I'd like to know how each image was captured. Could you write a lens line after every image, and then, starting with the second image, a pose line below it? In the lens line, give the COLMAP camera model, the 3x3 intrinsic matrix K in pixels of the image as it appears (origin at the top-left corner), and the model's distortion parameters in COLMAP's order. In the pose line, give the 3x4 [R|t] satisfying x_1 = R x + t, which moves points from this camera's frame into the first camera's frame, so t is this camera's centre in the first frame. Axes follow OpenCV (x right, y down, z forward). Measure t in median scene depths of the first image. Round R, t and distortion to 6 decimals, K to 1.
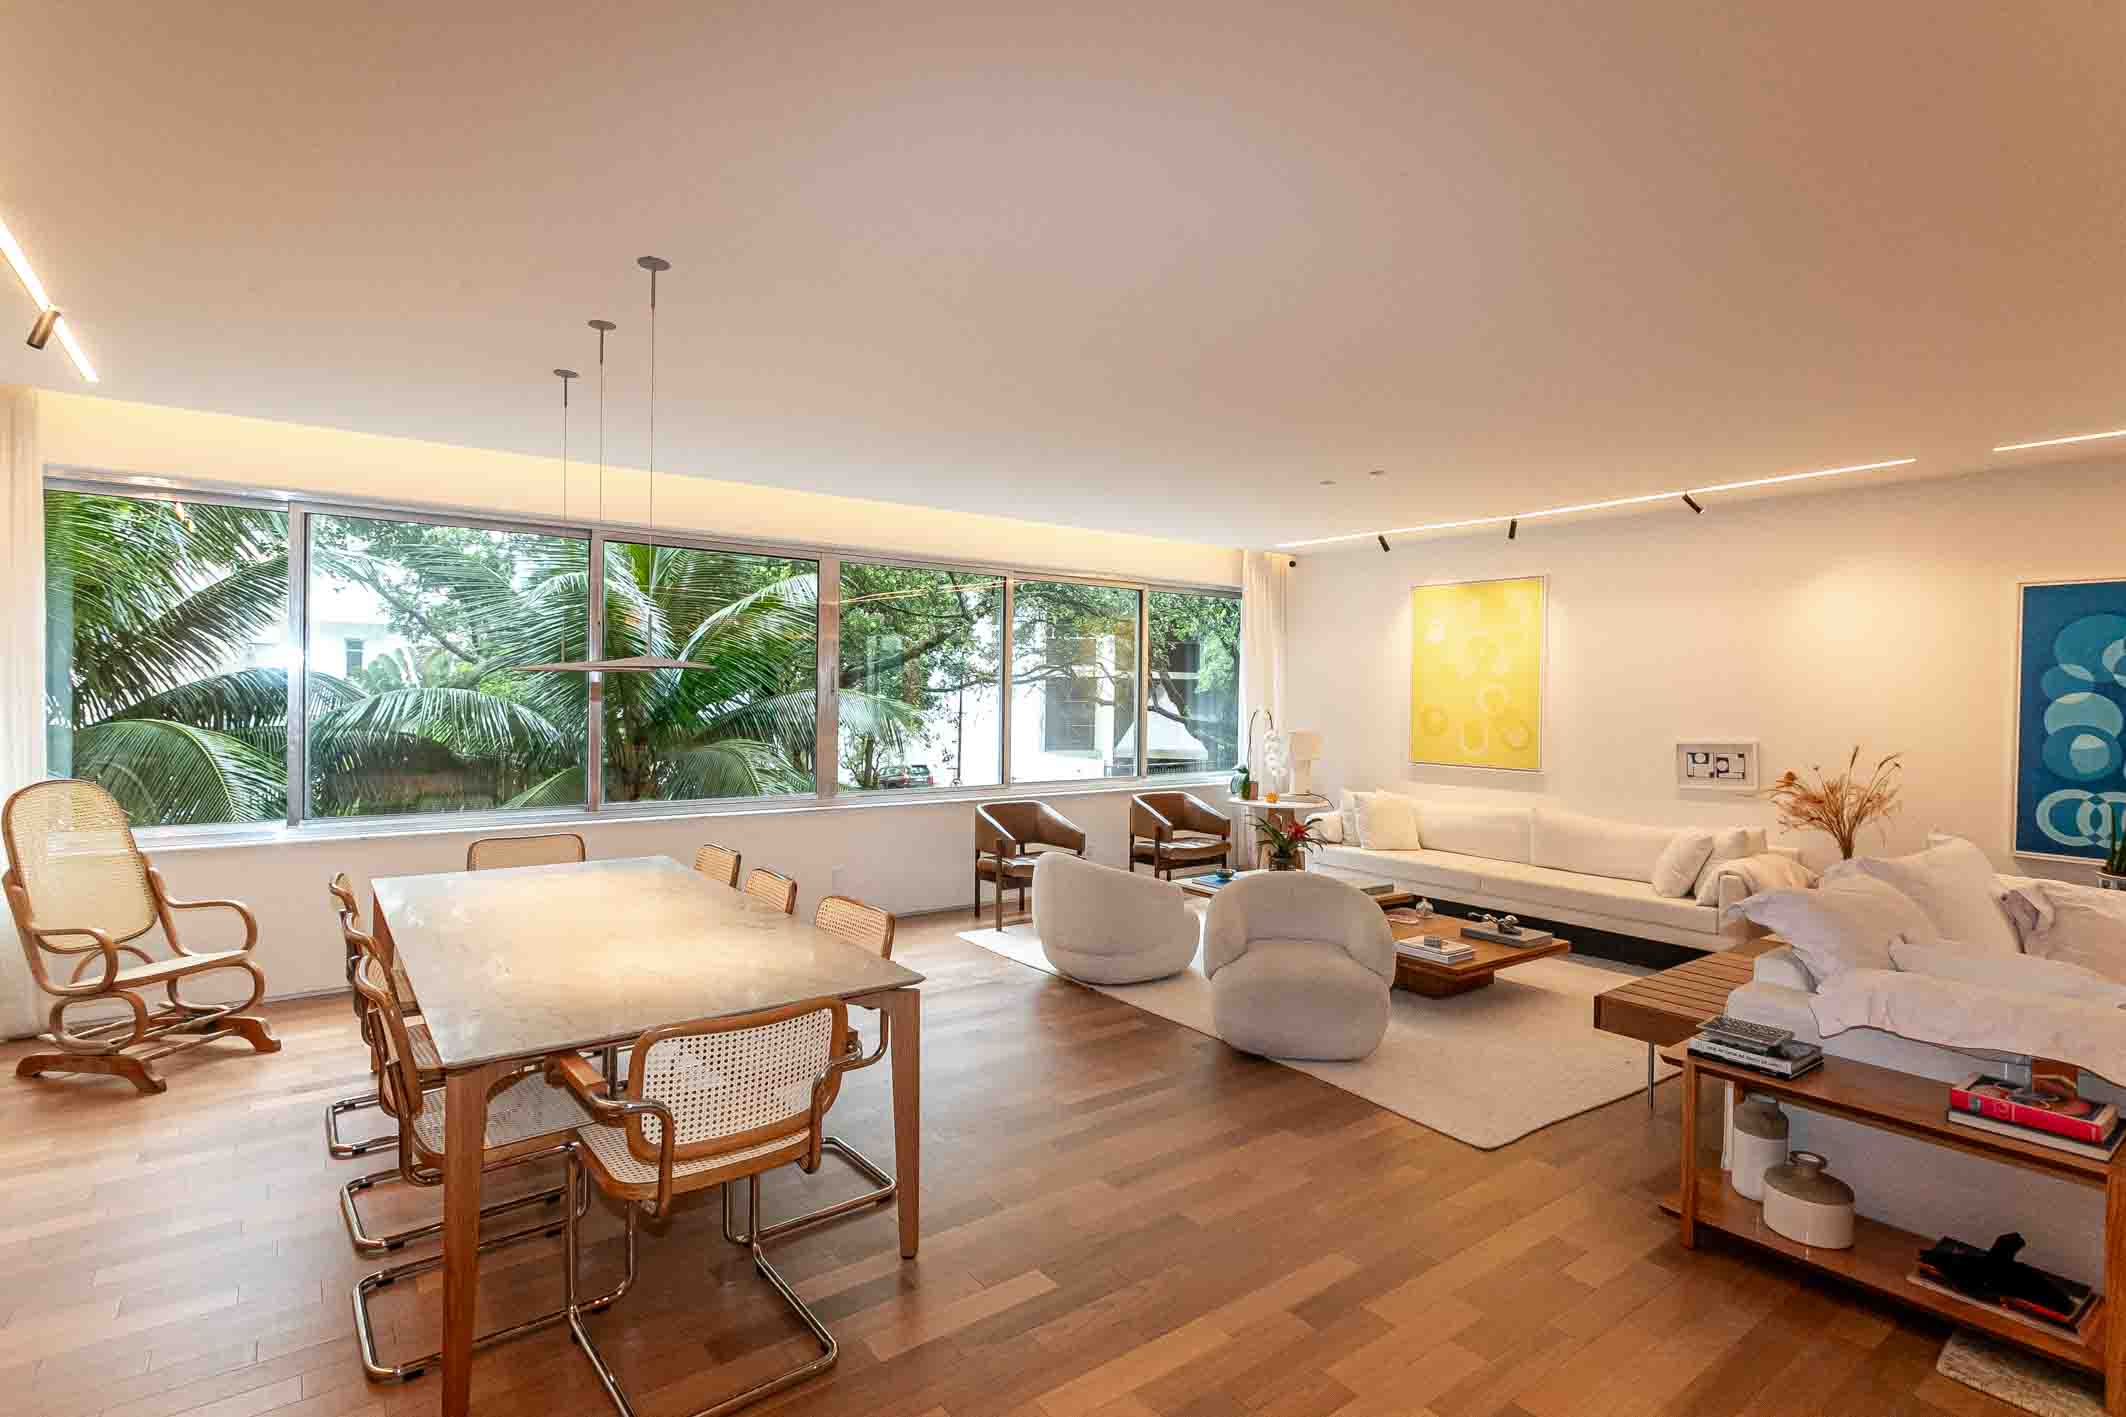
lens RADIAL K [[1017.7, 0, 1027.9], [0, 1017.7, 699.2], [0, 0, 1]] dist [0.002808, -0.000195]
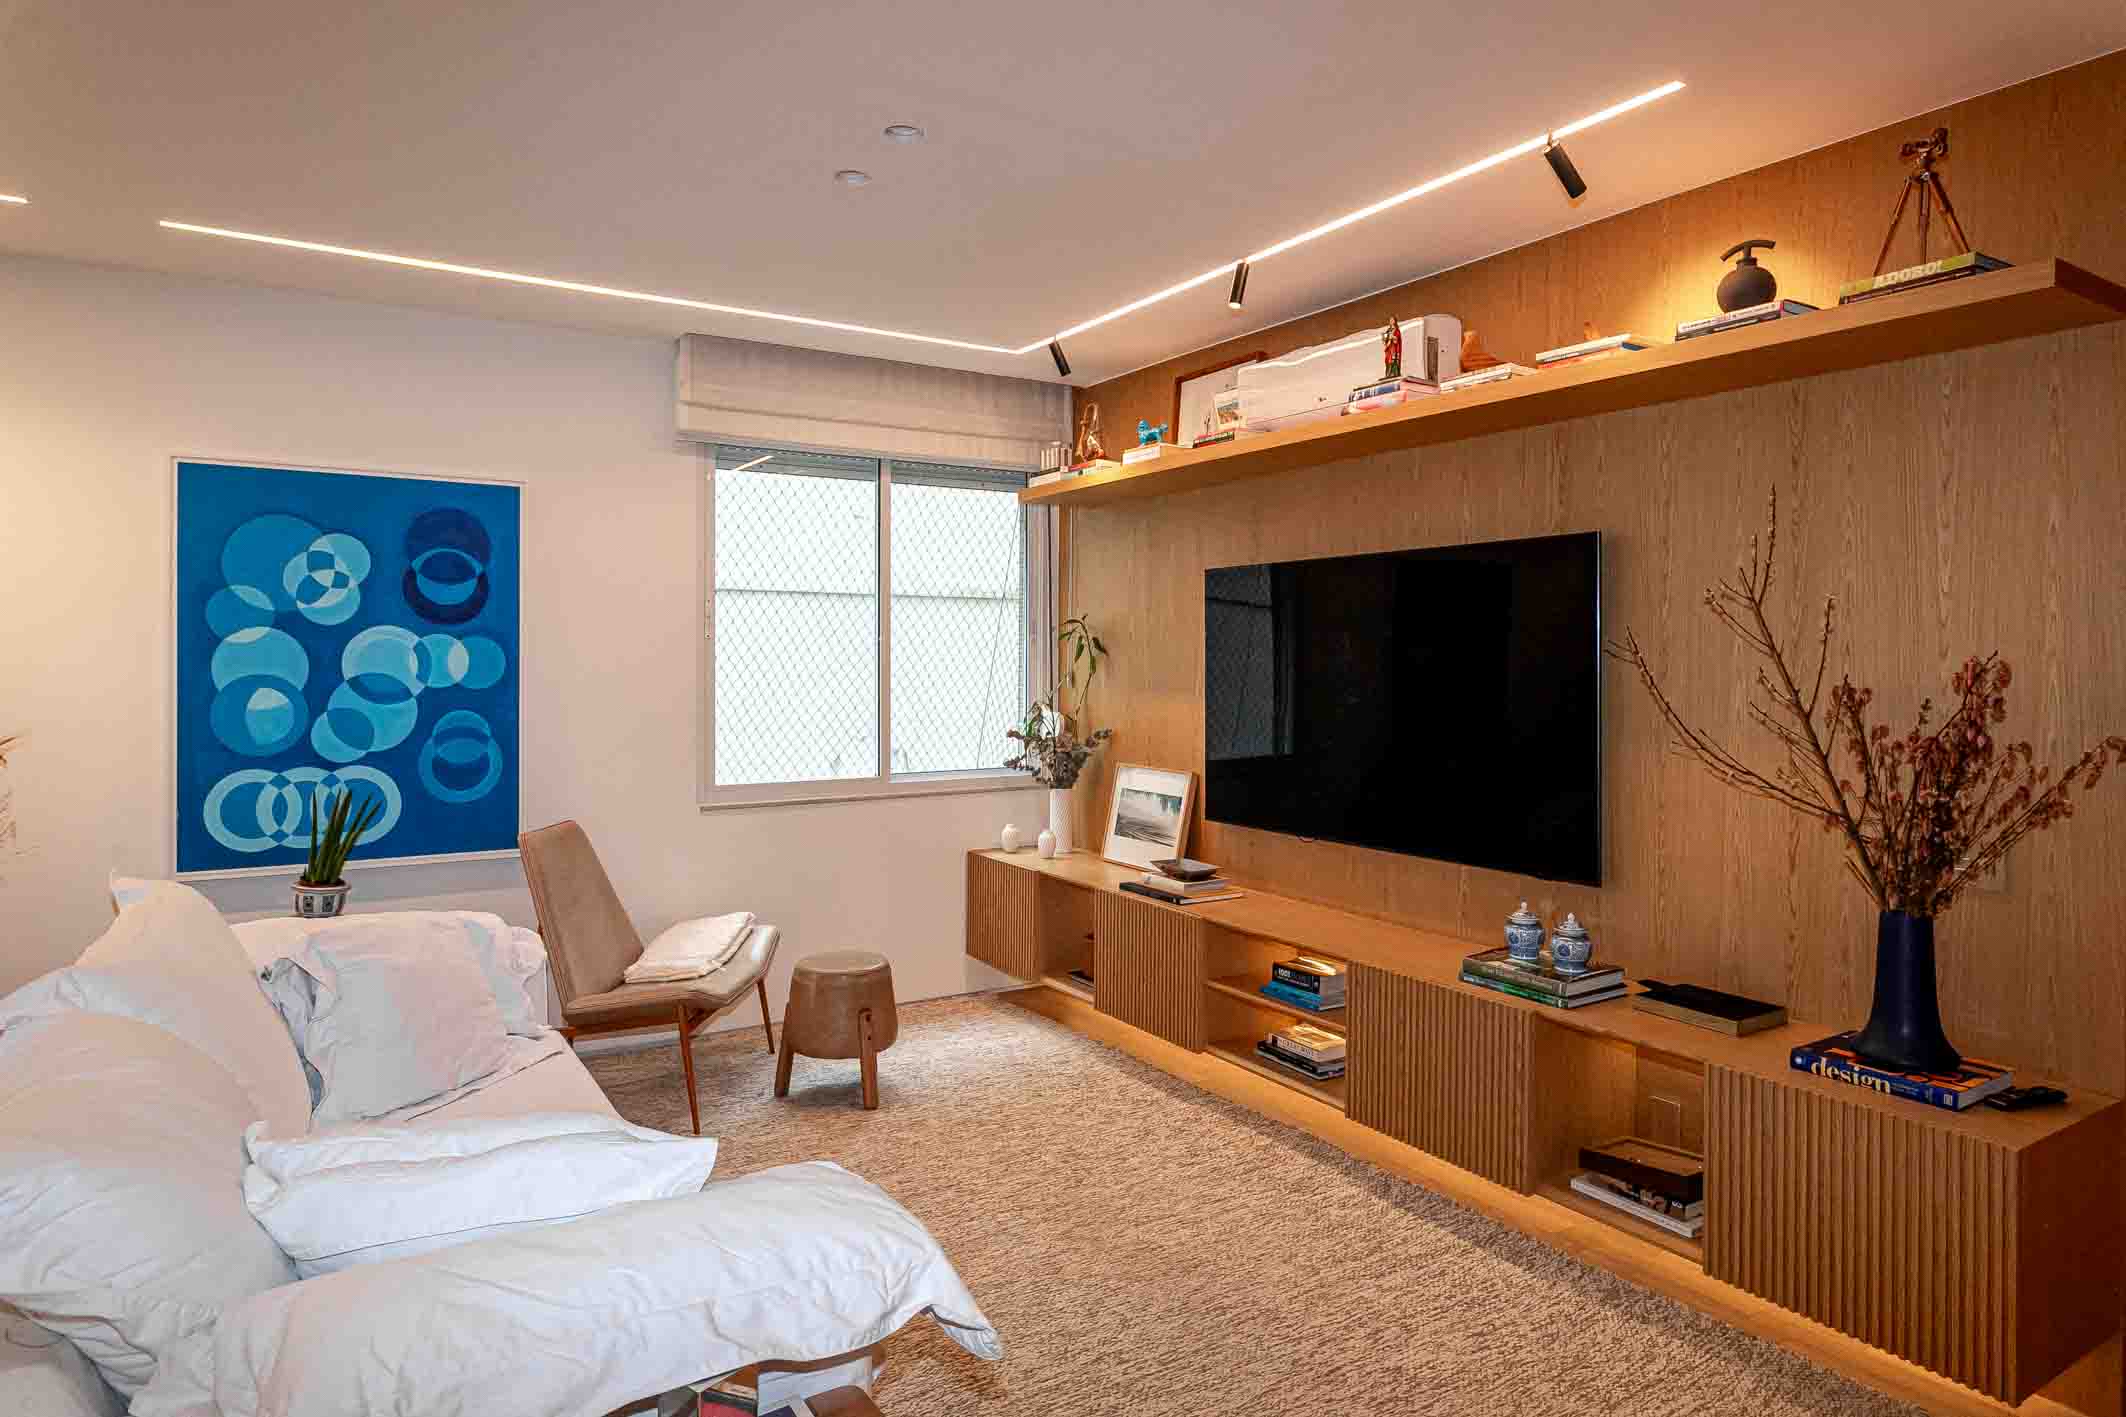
lens RADIAL K [[1253.3, 0, 1065.0], [0, 1253.3, 670.1], [0, 0, 1]] dist [0.019998, 0.000037]
pose [[0.059275, -0.023781, 0.997958, 0.145903], [0.006773, 0.999703, 0.023421, 0.004140], [-0.998219, 0.005371, 0.059418, 0.274548]]
